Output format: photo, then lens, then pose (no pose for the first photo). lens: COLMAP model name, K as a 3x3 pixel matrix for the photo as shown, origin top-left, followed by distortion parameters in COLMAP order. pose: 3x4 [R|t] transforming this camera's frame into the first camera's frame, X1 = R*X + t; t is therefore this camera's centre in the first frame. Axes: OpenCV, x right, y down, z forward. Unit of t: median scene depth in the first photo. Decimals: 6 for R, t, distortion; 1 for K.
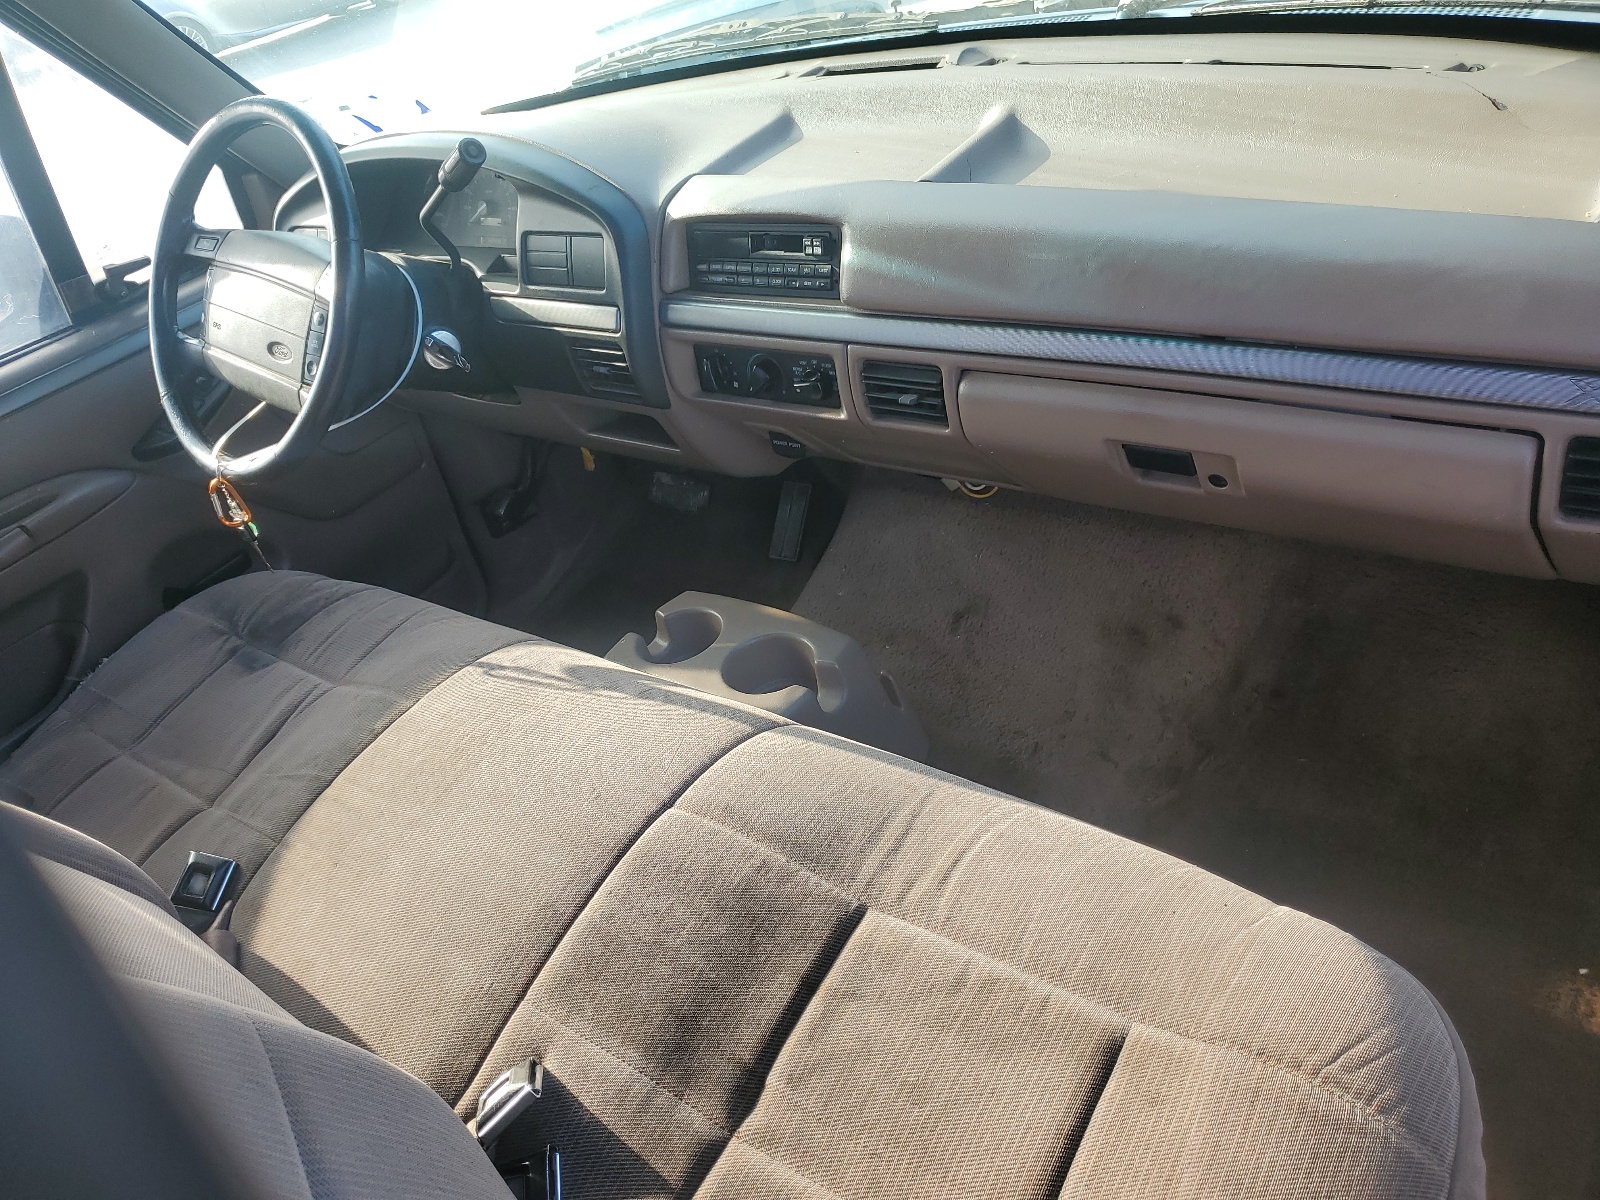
lens RADIAL K [[1197.4, 0, 800.0], [0, 1197.4, 600.0], [0, 0, 1]] dist [0.056887, -0.139958]
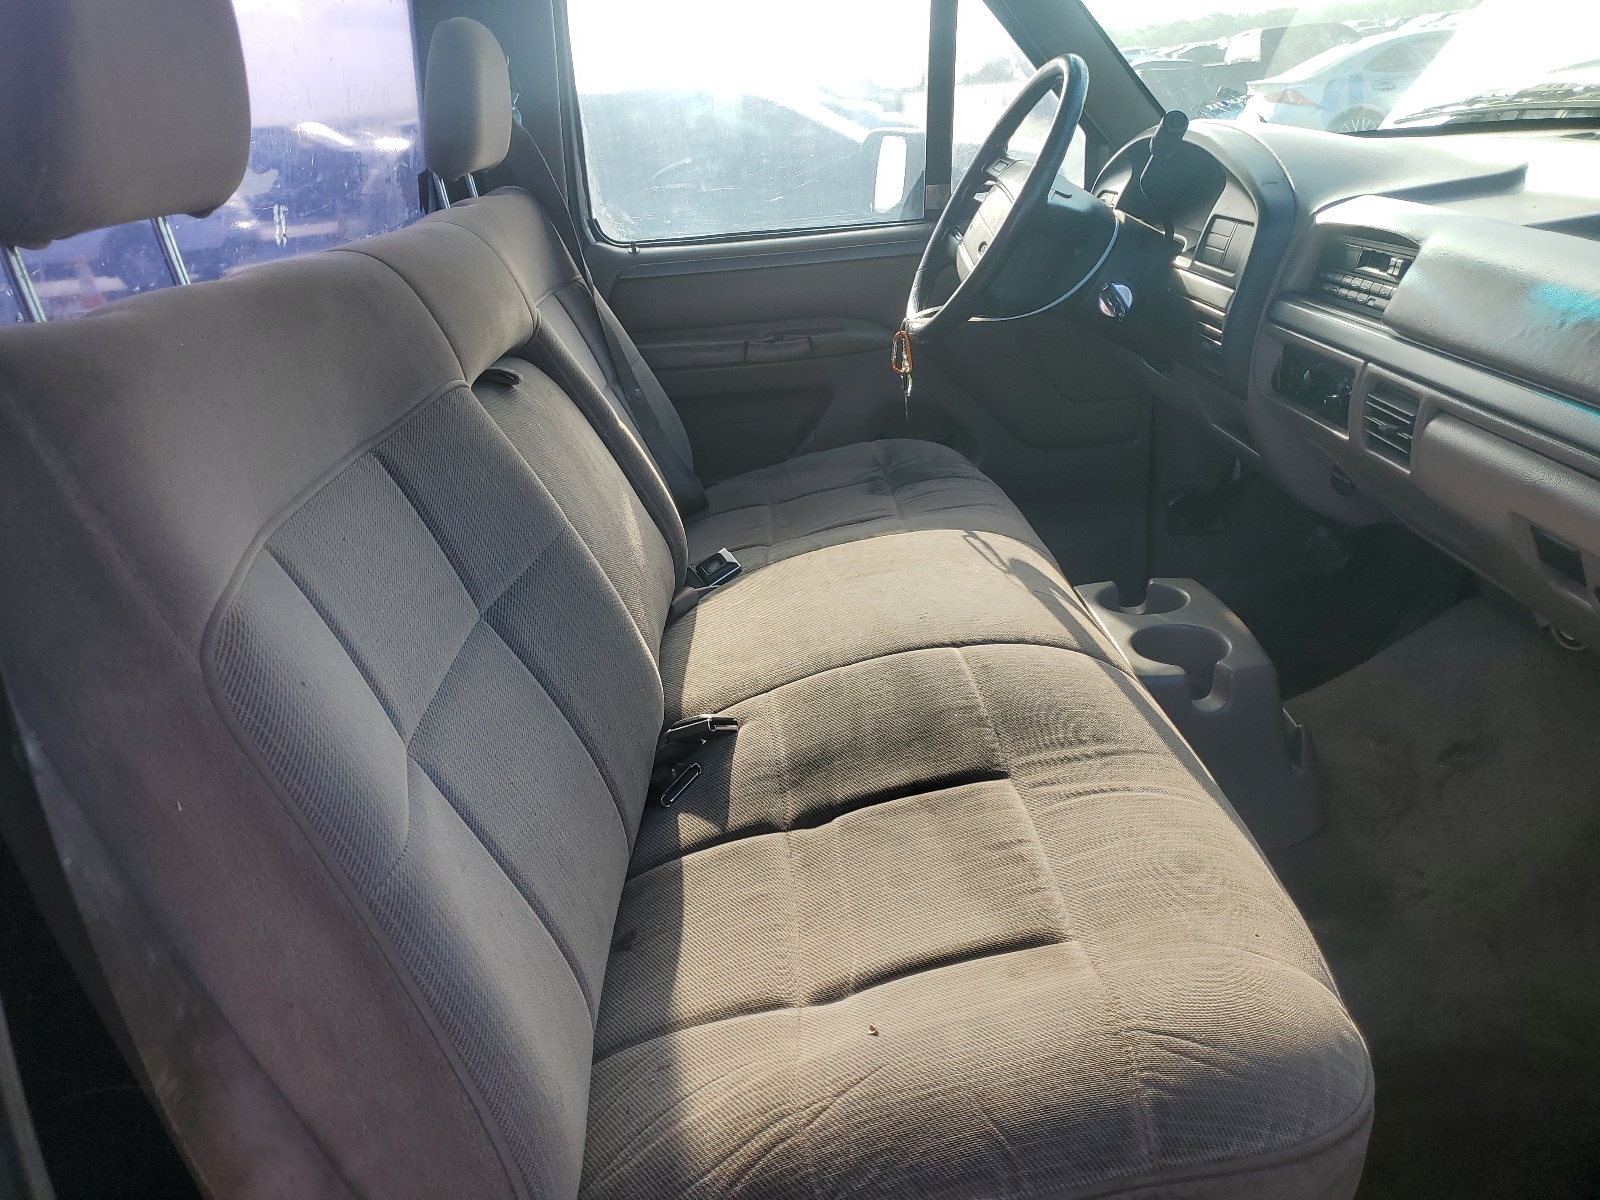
lens RADIAL K [[1233.8, 0, 800.0], [0, 1233.8, 600.0], [0, 0, 1]] dist [0.062442, -0.068687]
pose [[0.650697, 0.435033, -0.622367, 0.419372], [-0.478788, 0.871213, 0.108394, 0.062194], [0.589369, 0.227450, 0.775184, -0.016957]]
